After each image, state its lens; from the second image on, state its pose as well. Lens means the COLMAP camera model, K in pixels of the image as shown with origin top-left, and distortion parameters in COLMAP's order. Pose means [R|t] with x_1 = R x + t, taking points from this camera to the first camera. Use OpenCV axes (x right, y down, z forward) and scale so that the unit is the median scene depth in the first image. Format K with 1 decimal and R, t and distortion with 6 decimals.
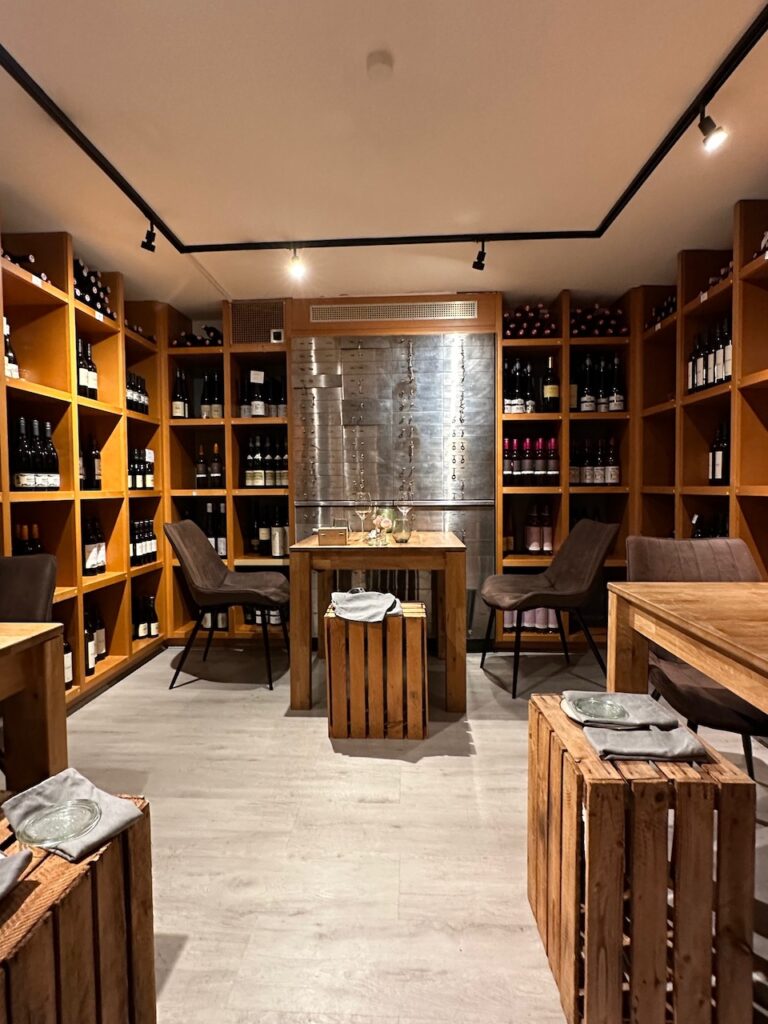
lens RADIAL K [[542.3, 0, 380.7], [0, 542.3, 509.5], [0, 0, 1]] dist [-0.004822, -0.001377]
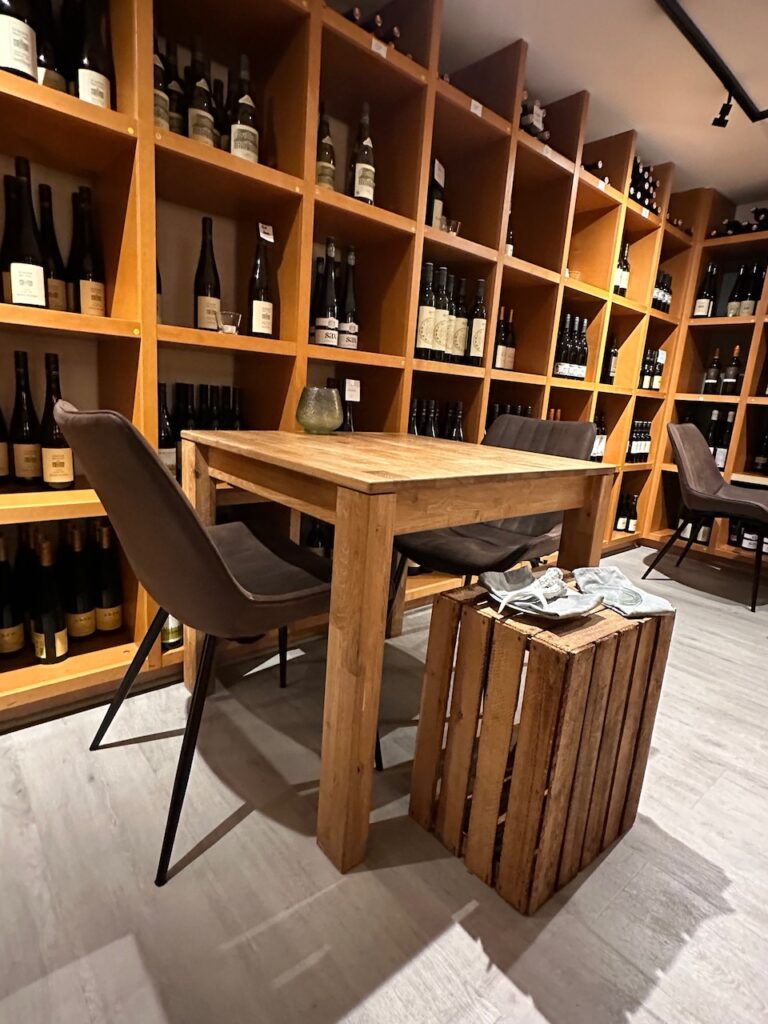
lens RADIAL K [[542.3, 0, 380.7], [0, 542.3, 509.5], [0, 0, 1]] dist [-0.004822, -0.001377]
pose [[0.683615, 0.210160, -0.698930, -0.022523], [-0.107020, 0.976158, 0.188845, 0.046276], [0.721953, -0.054298, 0.689808, -0.090140]]
